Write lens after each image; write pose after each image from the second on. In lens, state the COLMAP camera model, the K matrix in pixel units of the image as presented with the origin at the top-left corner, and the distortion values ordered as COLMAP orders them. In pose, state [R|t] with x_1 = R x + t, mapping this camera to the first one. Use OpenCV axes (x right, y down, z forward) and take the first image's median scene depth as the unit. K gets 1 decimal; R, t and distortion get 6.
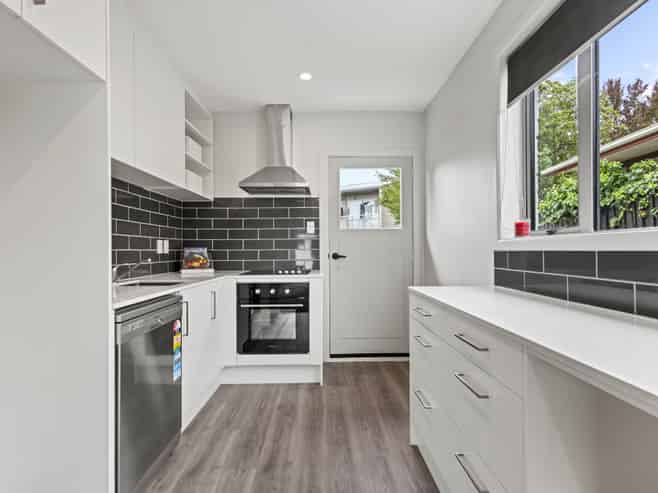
lens RADIAL K [[337.1, 0, 329.0], [0, 337.1, 246.5], [0, 0, 1]] dist [-0.000806, -0.000011]
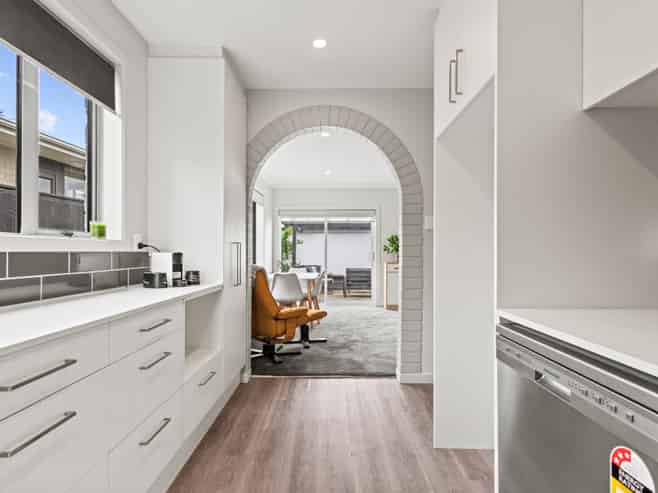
lens RADIAL K [[337.1, 0, 329.0], [0, 337.1, 246.5], [0, 0, 1]] dist [-0.000806, -0.000011]
pose [[-0.999467, 0.009799, 0.031142, -0.095285], [0.008952, 0.999589, -0.027224, 0.014428], [-0.031396, -0.026931, -0.999144, 0.854862]]
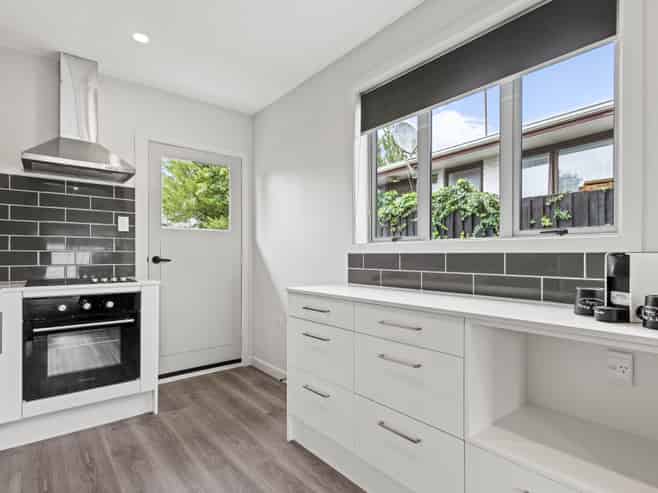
lens RADIAL K [[343.2, 0, 329.2], [0, 343.2, 250.5], [0, 0, 1]] dist [-0.000953, -0.000433]
pose [[0.788271, 0.014665, 0.615153, -0.211499], [-0.012728, 0.999891, -0.007526, 0.008138], [-0.615196, -0.001897, 0.788372, 0.065721]]
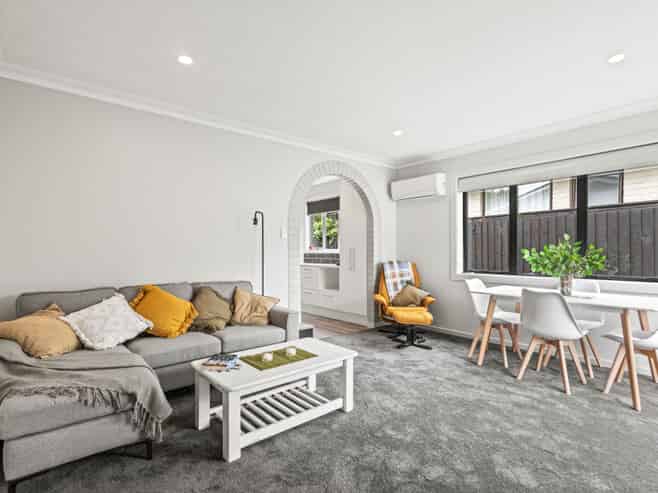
lens RADIAL K [[337.1, 0, 329.0], [0, 337.1, 246.5], [0, 0, 1]] dist [-0.000806, -0.000011]
pose [[0.771511, 0.018252, 0.635954, -1.144352], [-0.011943, 0.999828, -0.014207, -0.008534], [-0.636104, 0.003365, 0.771596, -1.407591]]
